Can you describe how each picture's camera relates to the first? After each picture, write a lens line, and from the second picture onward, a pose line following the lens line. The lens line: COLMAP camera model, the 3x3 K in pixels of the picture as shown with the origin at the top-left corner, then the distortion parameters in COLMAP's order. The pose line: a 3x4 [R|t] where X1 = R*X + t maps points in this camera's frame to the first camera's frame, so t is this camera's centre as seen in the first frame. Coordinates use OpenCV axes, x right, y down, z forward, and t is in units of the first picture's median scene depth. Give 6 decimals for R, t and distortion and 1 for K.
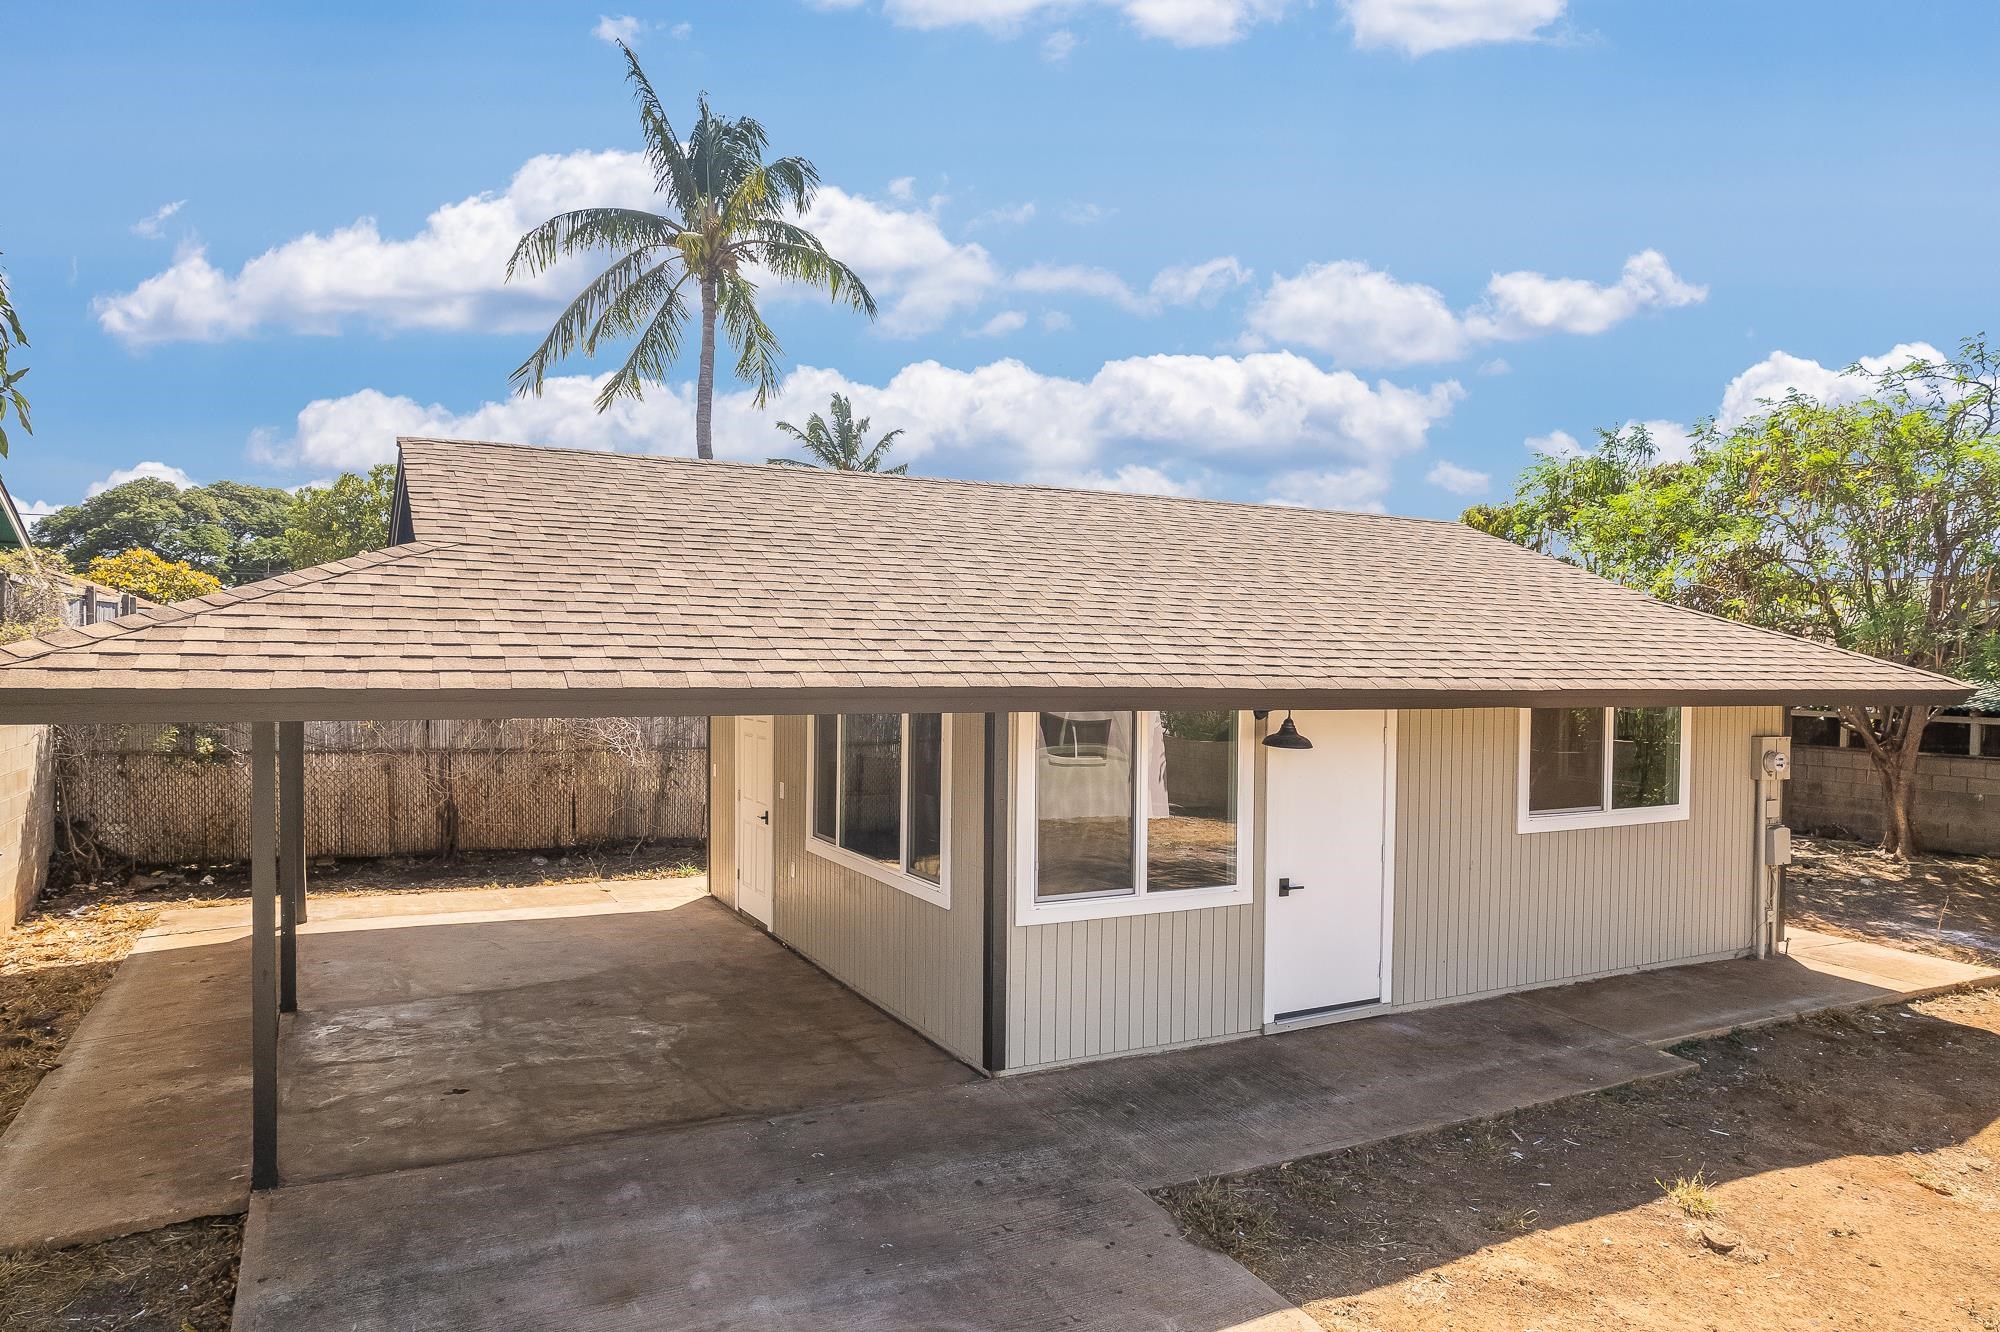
lens RADIAL K [[1257.4, 0, 958.6], [0, 1257.4, 661.4], [0, 0, 1]] dist [-0.071491, 0.056063]
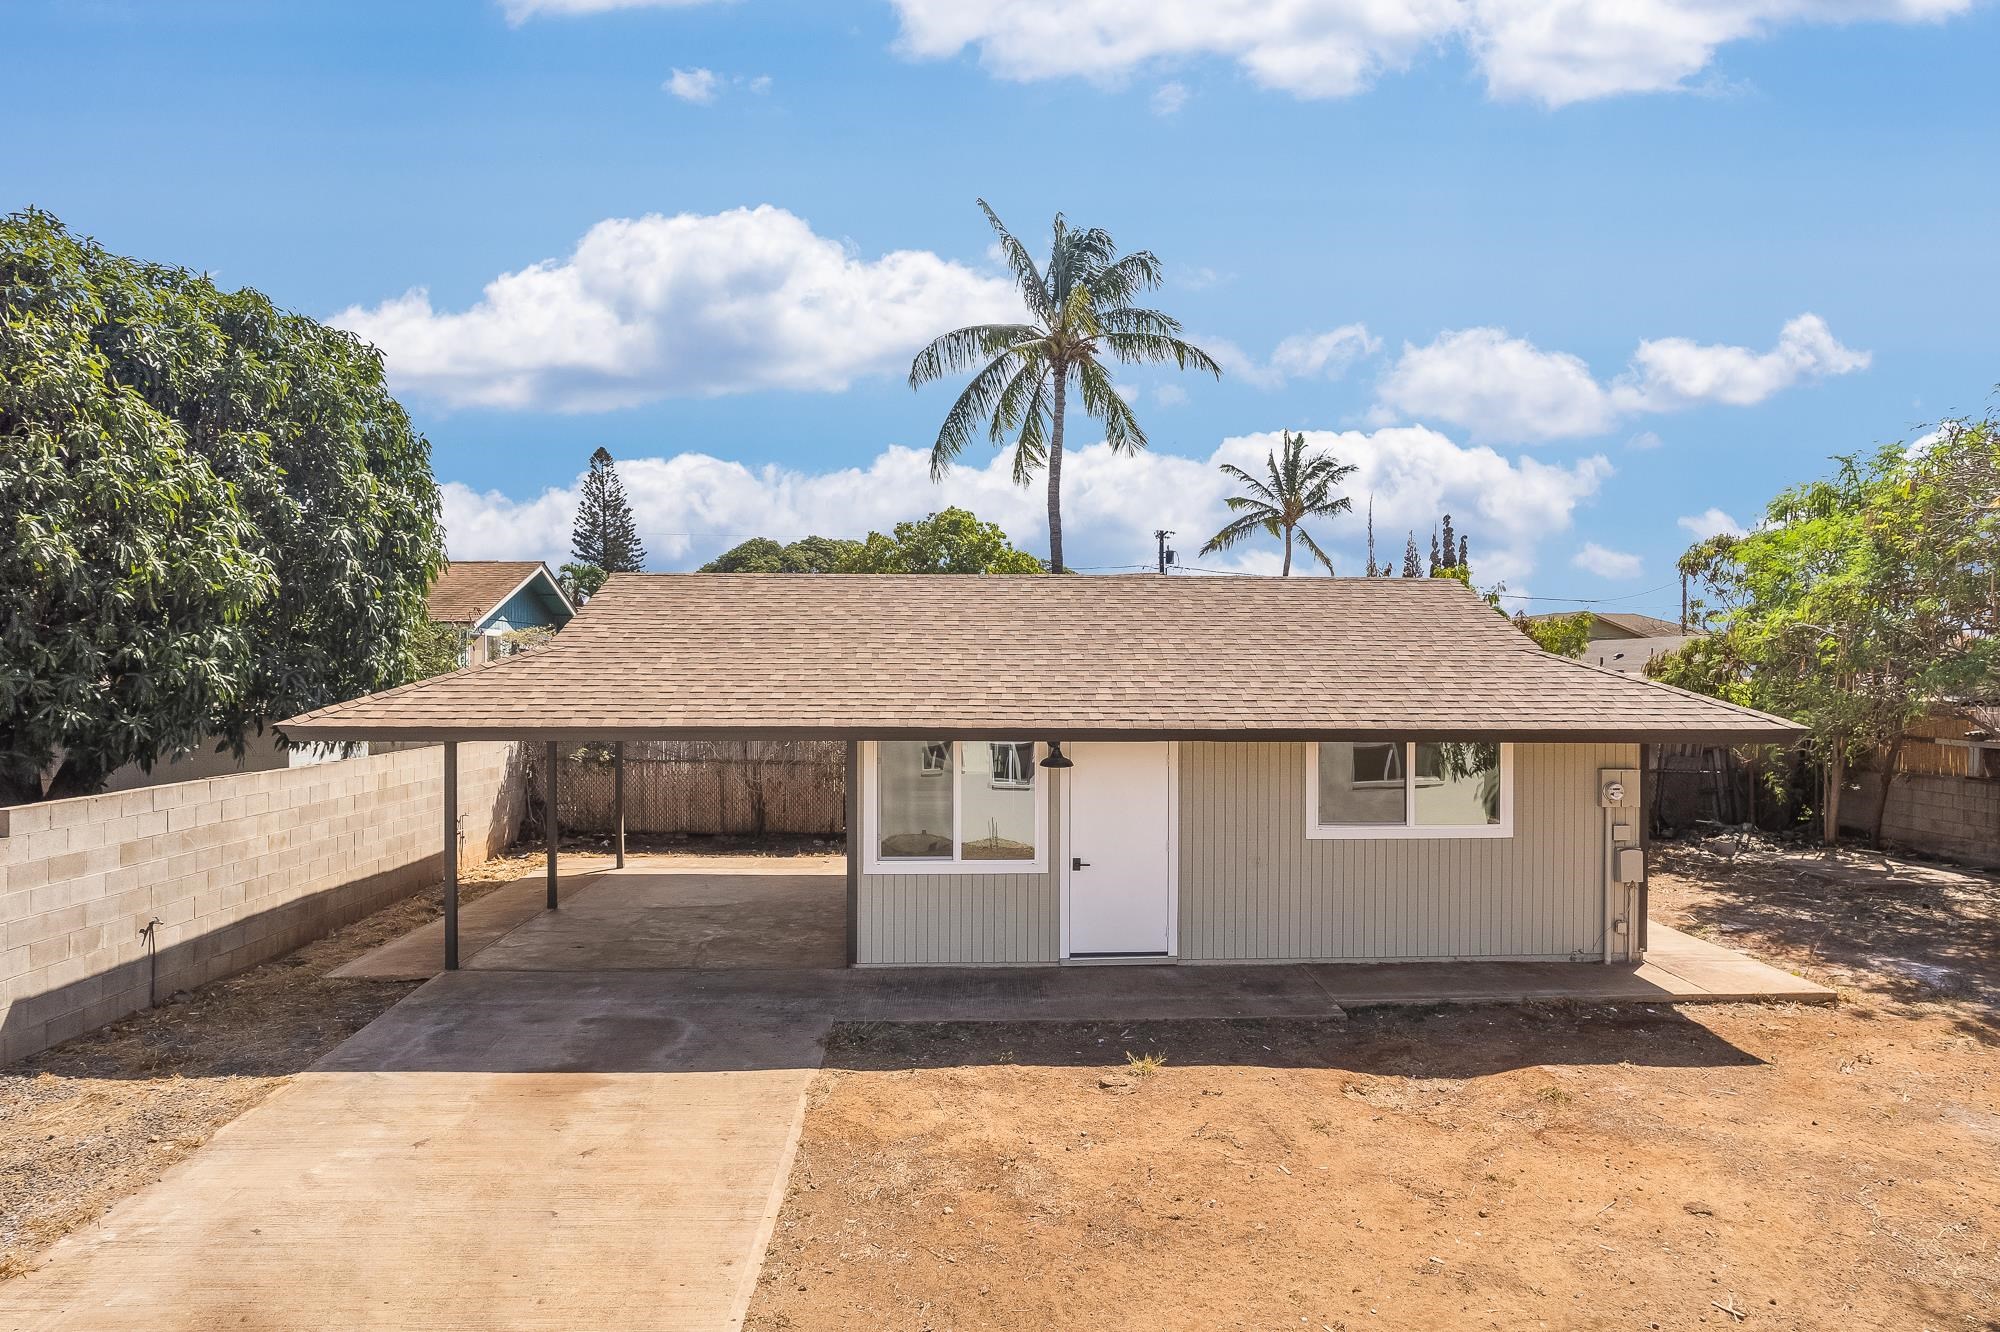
lens RADIAL K [[1235.9, 0, 1000.0], [0, 1235.9, 666.0], [0, 0, 1]] dist [-0.059633, 0.049723]
pose [[0.914884, -0.012148, -0.403534, 0.771327], [0.006481, 0.999860, -0.015407, -0.027525], [0.403665, 0.011481, 0.914835, -0.345235]]
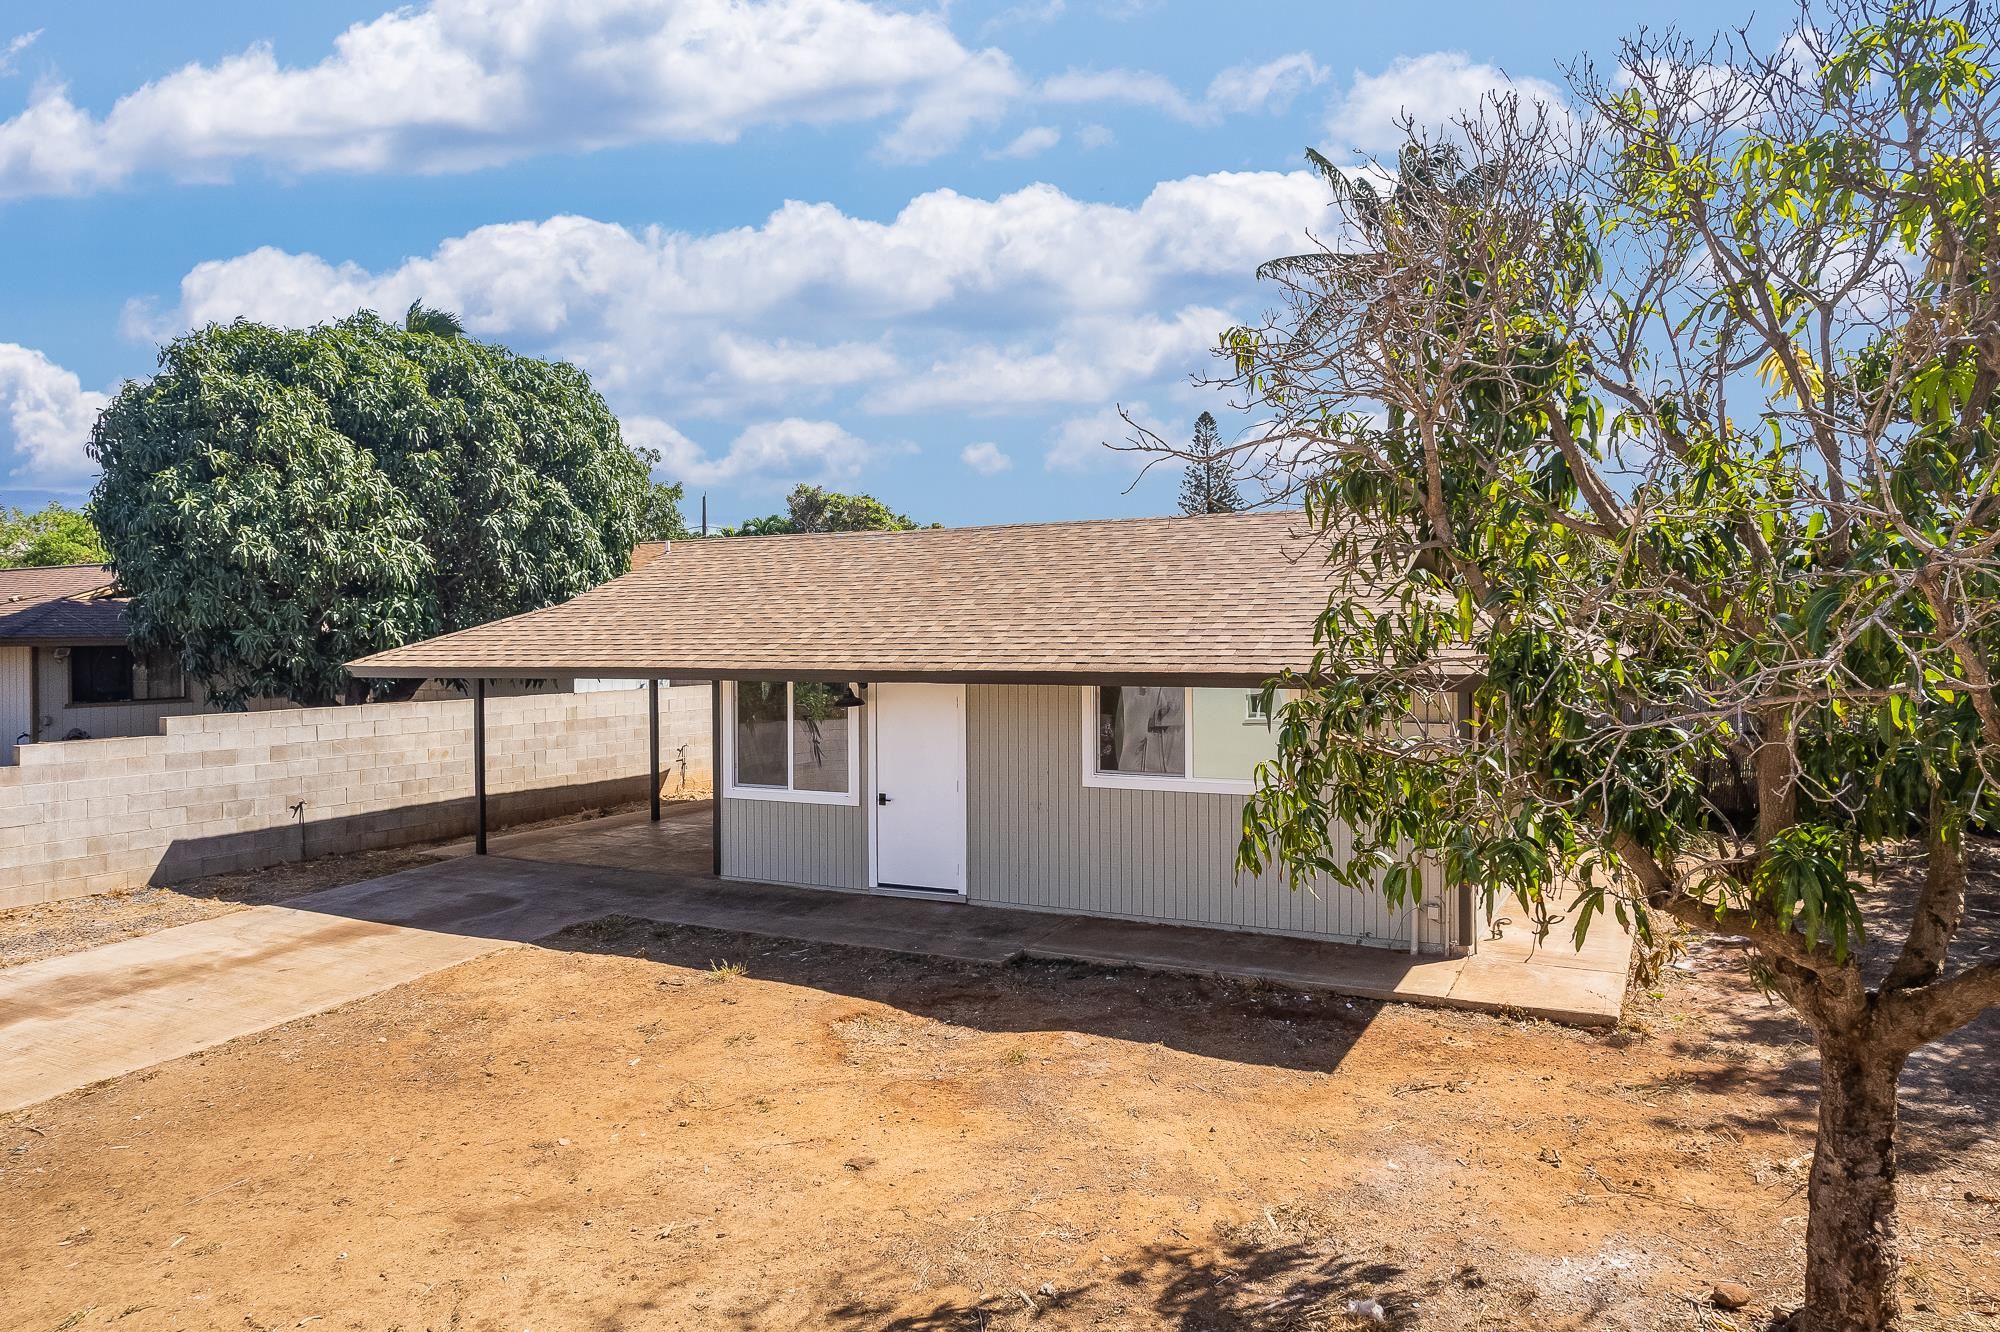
lens RADIAL K [[1235.9, 0, 1000.0], [0, 1235.9, 666.0], [0, 0, 1]] dist [-0.059633, 0.049723]
pose [[0.600039, 0.001811, -0.799969, 1.577217], [0.012439, 0.999855, 0.011594, 0.002622], [0.799874, -0.016908, 0.599929, 0.222515]]
